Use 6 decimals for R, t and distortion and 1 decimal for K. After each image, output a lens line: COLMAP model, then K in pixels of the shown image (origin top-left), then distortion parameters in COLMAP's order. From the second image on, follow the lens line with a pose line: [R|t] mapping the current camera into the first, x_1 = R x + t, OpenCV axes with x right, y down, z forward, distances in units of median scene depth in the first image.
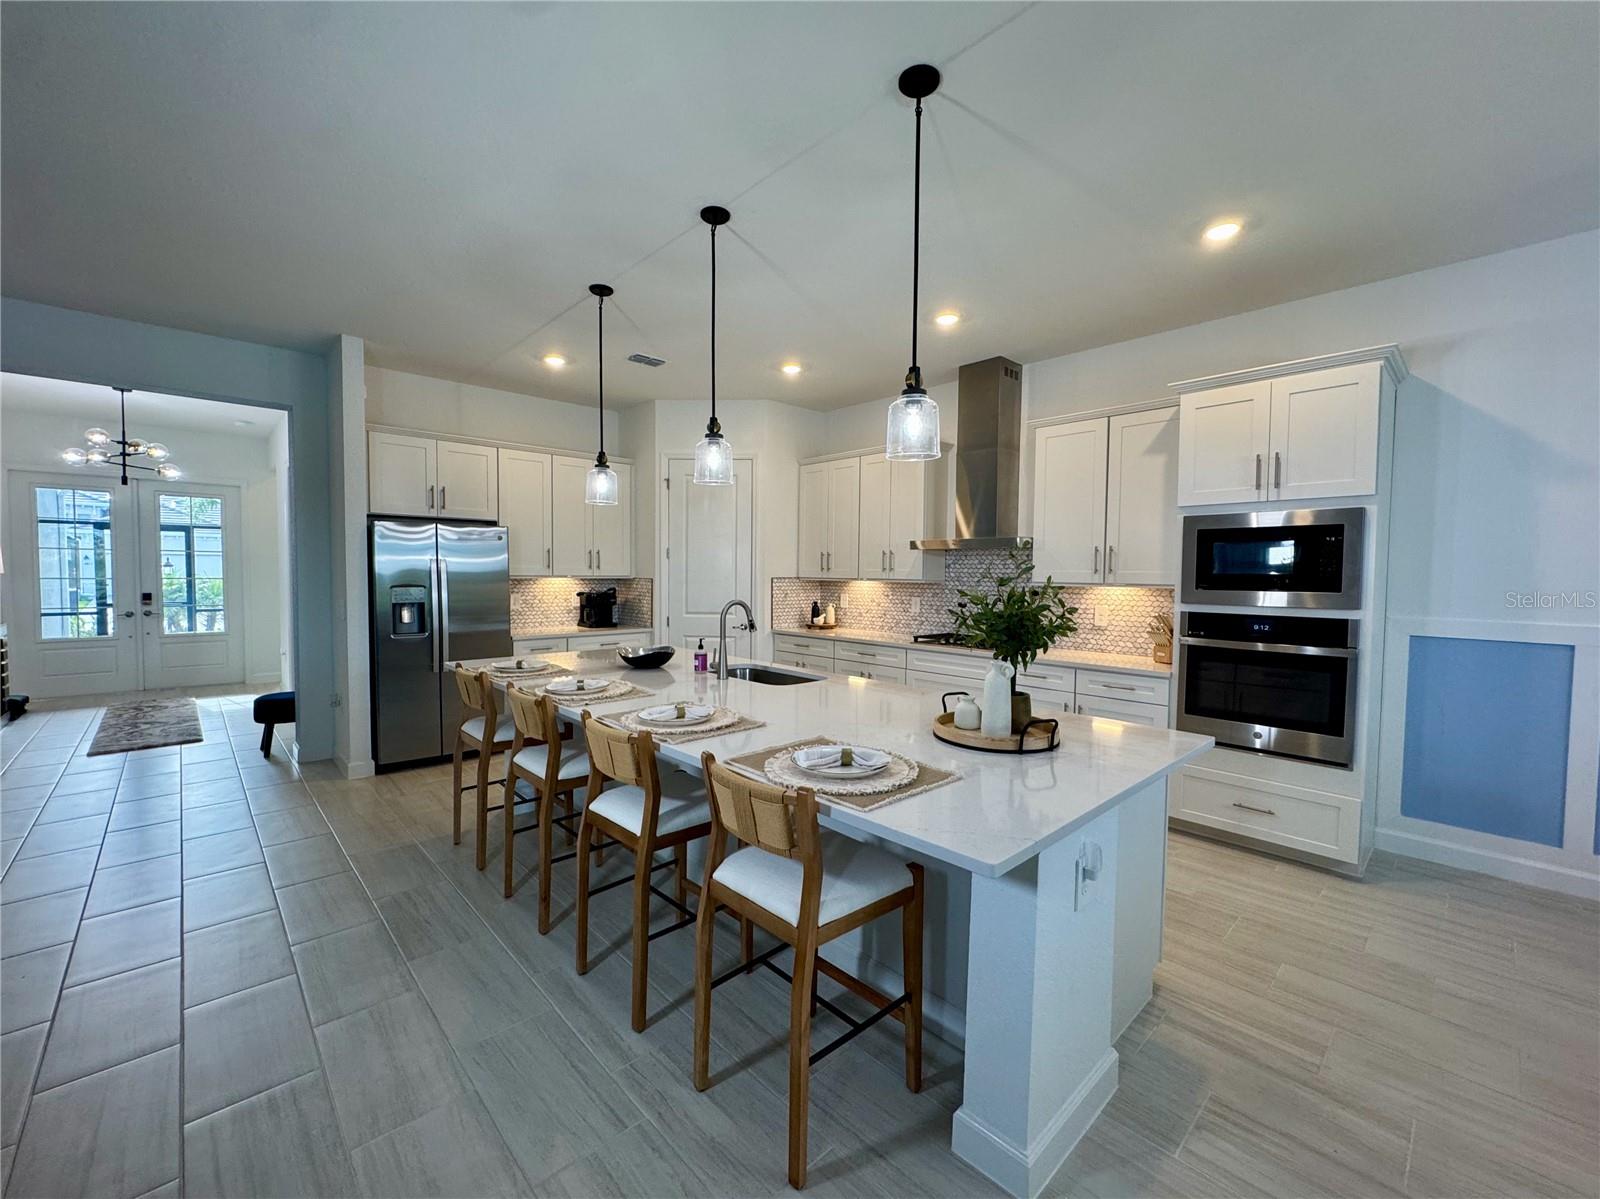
lens RADIAL K [[667.3, 0, 800.0], [0, 667.3, 599.5], [0, 0, 1]] dist [-0.001423, 0.000063]
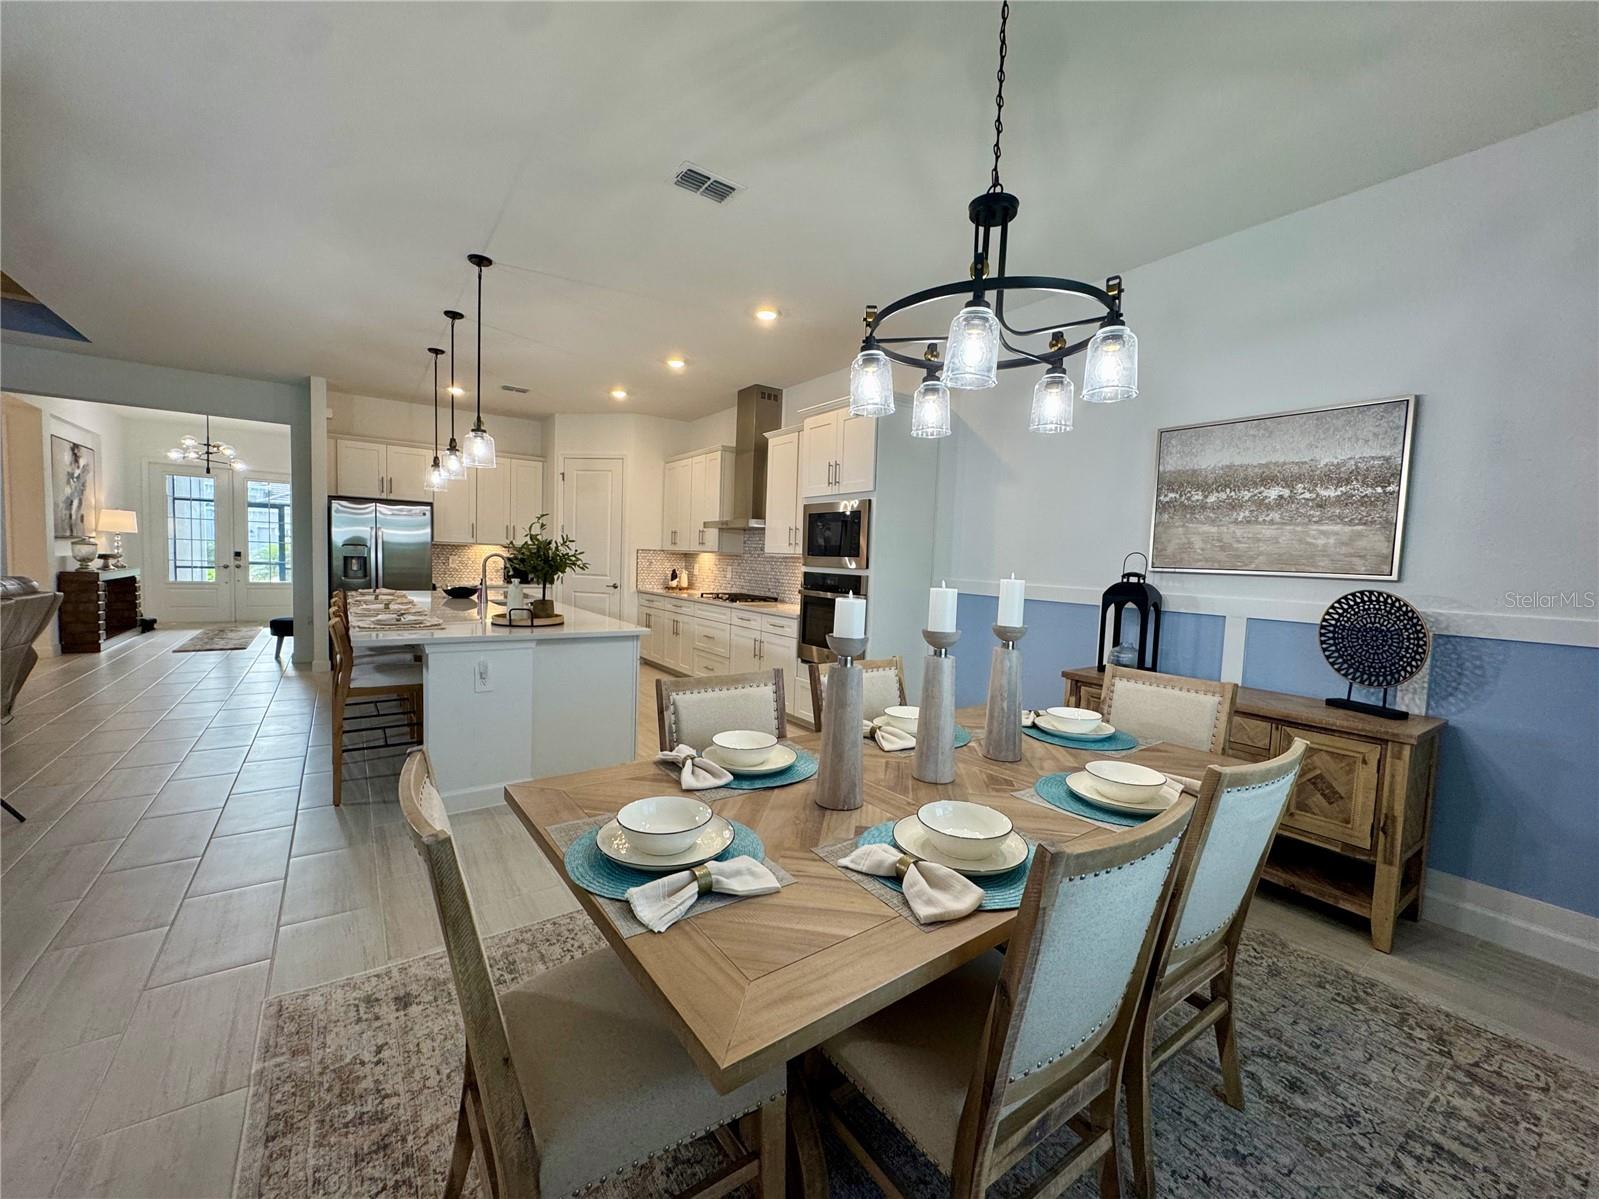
lens RADIAL K [[641.7, 0, 799.5], [0, 641.7, 599.5], [0, 0, 1]] dist [-0.013089, -0.000039]
pose [[0.991636, 0.035592, -0.124064, 0.599592], [-0.033228, 0.999226, 0.021070, 0.039750], [0.124718, -0.016771, 0.992050, -0.291418]]
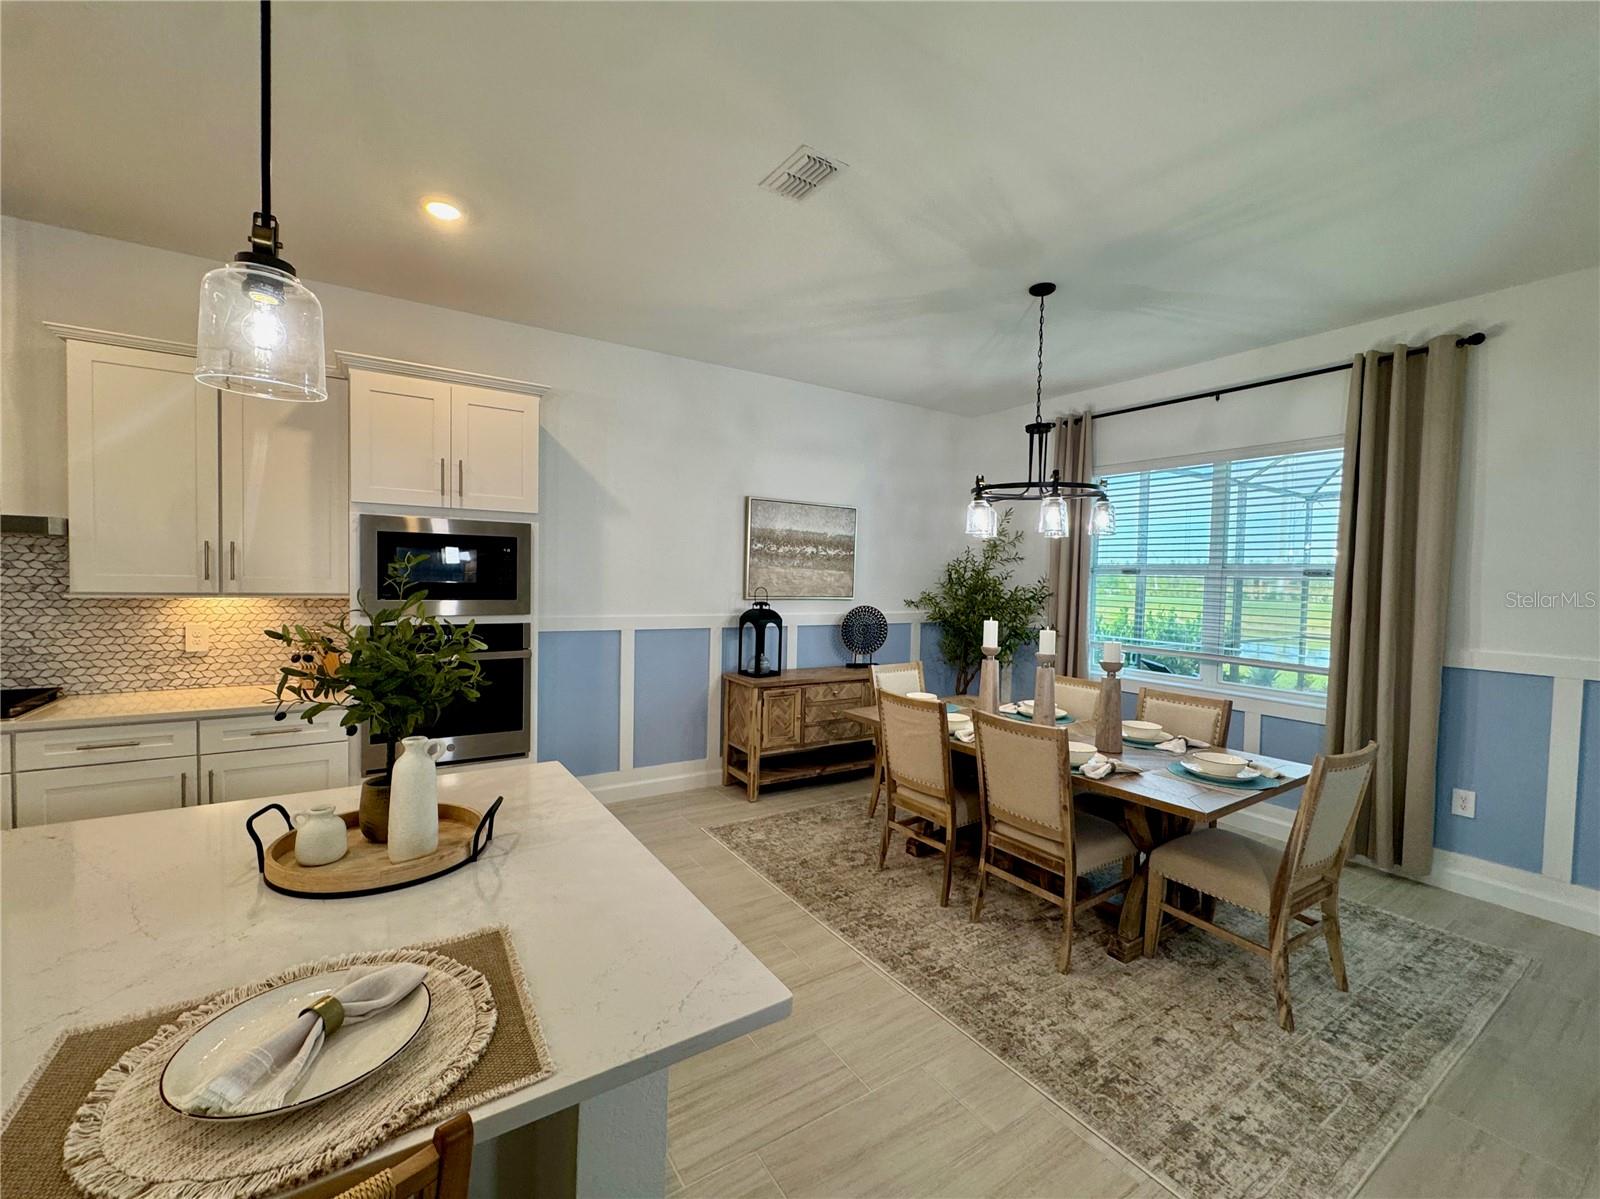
lens RADIAL K [[667.3, 0, 800.0], [0, 667.3, 599.5], [0, 0, 1]] dist [-0.001423, 0.000063]
pose [[0.165136, -0.039577, 0.985476, -0.138024], [0.018545, 0.999142, 0.037018, -0.029979], [-0.986096, 0.012162, 0.165728, 0.249300]]
